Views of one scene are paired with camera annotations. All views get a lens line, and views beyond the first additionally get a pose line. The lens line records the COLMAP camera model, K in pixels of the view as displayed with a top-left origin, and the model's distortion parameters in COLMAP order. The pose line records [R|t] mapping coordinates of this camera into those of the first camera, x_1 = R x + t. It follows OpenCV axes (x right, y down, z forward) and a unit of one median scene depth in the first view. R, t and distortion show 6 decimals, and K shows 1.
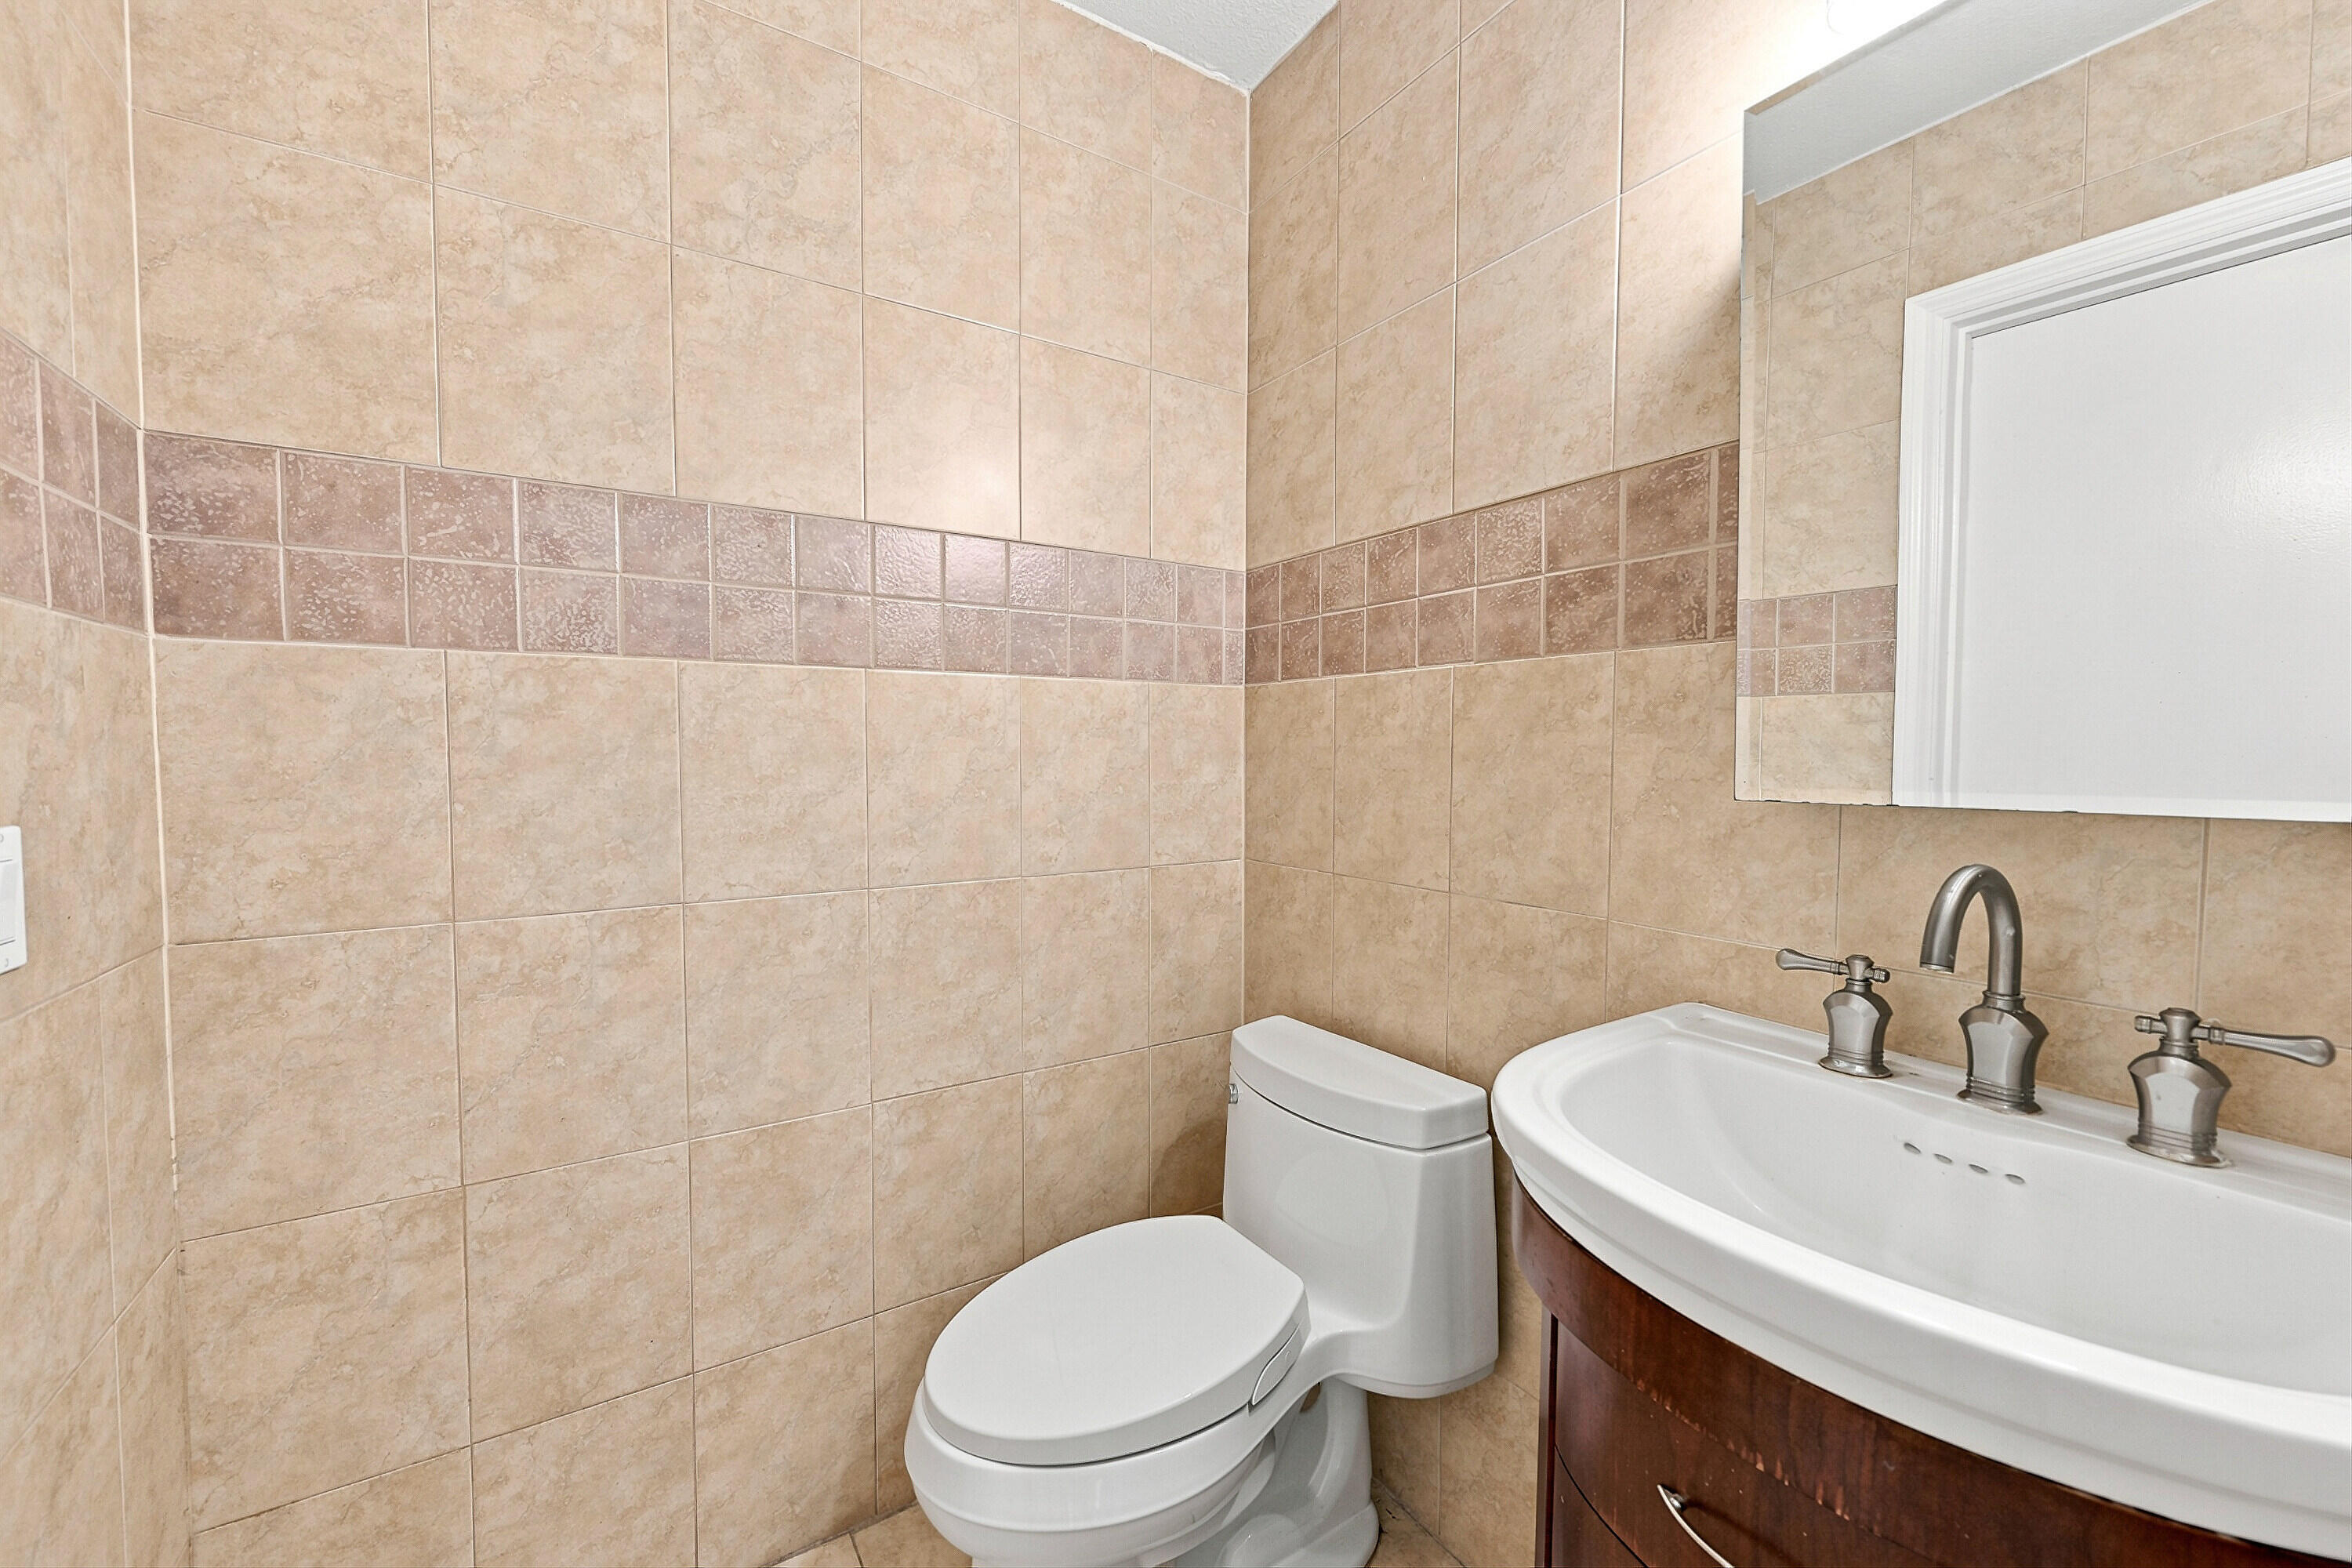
lens RADIAL K [[927.9, 0, 1171.4], [0, 927.9, 782.9], [0, 0, 1]] dist [-0.002400, 0.001066]
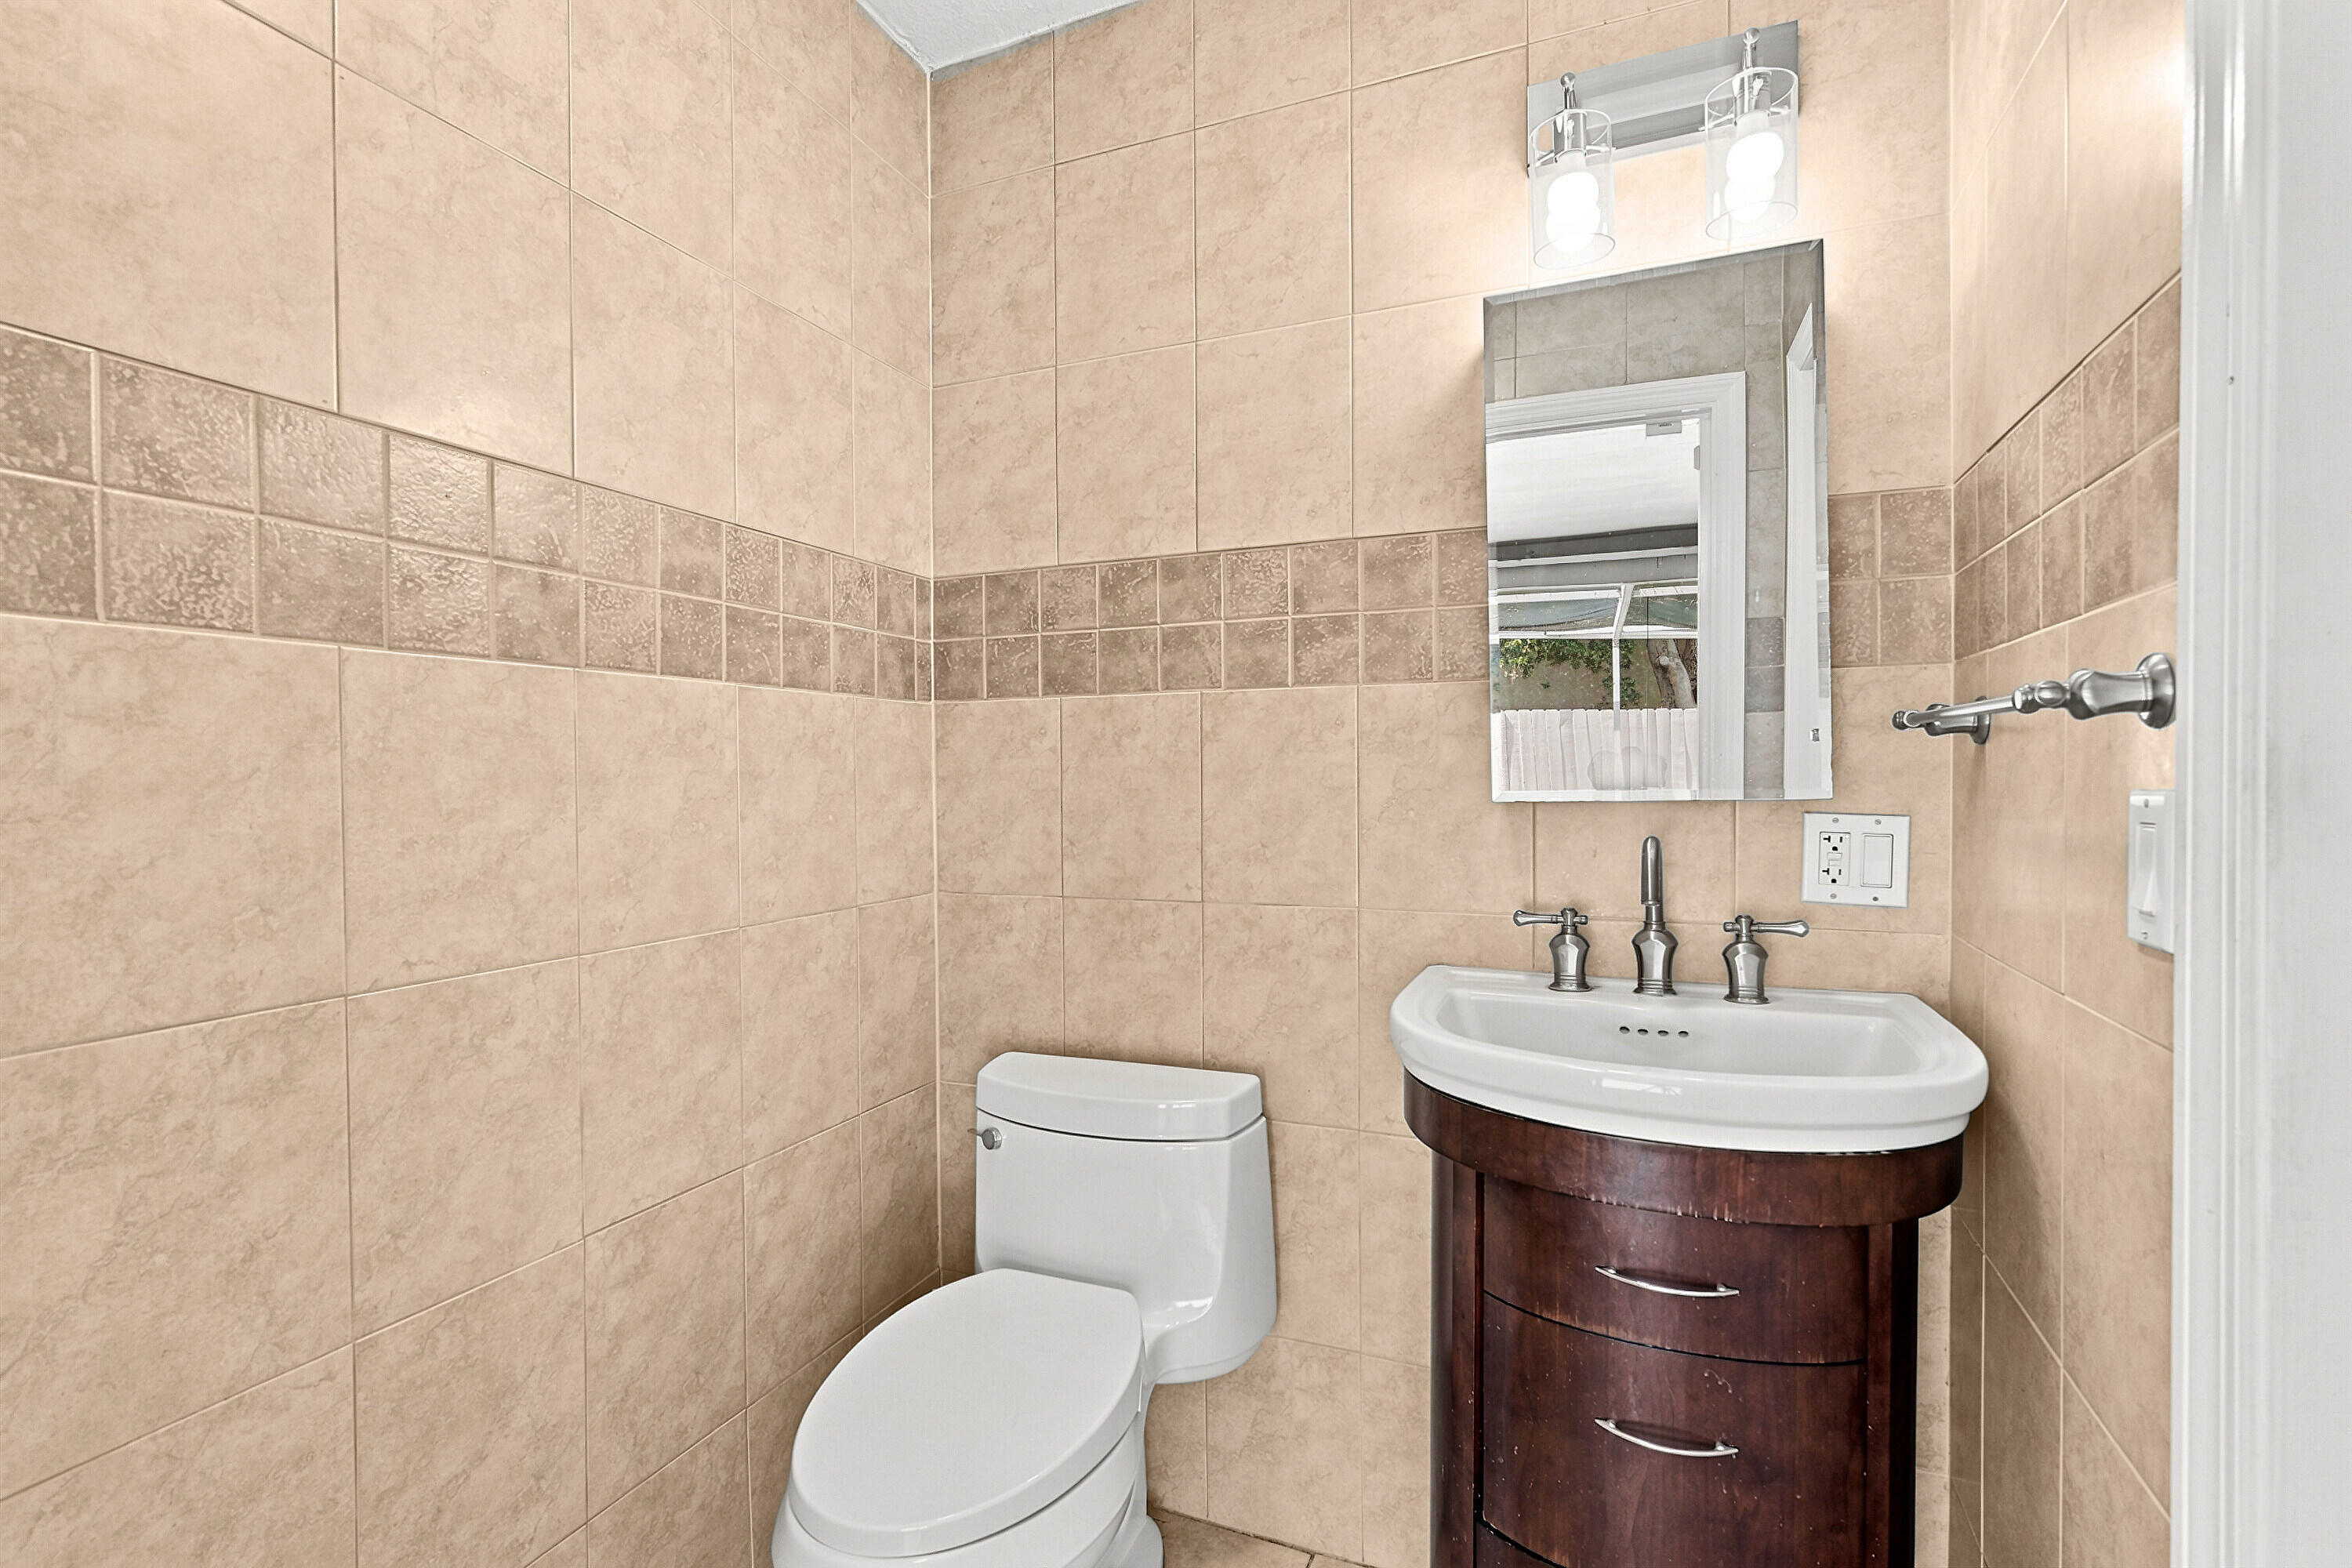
lens RADIAL K [[1088.6, 0, 1184.7], [0, 1088.6, 780.9], [0, 0, 1]] dist [-0.001968, 0.001049]
pose [[0.821294, -0.012246, 0.570373, -0.447964], [0.031521, 0.999216, -0.023935, 0.008190], [-0.569633, 0.037636, 0.821037, -0.028127]]
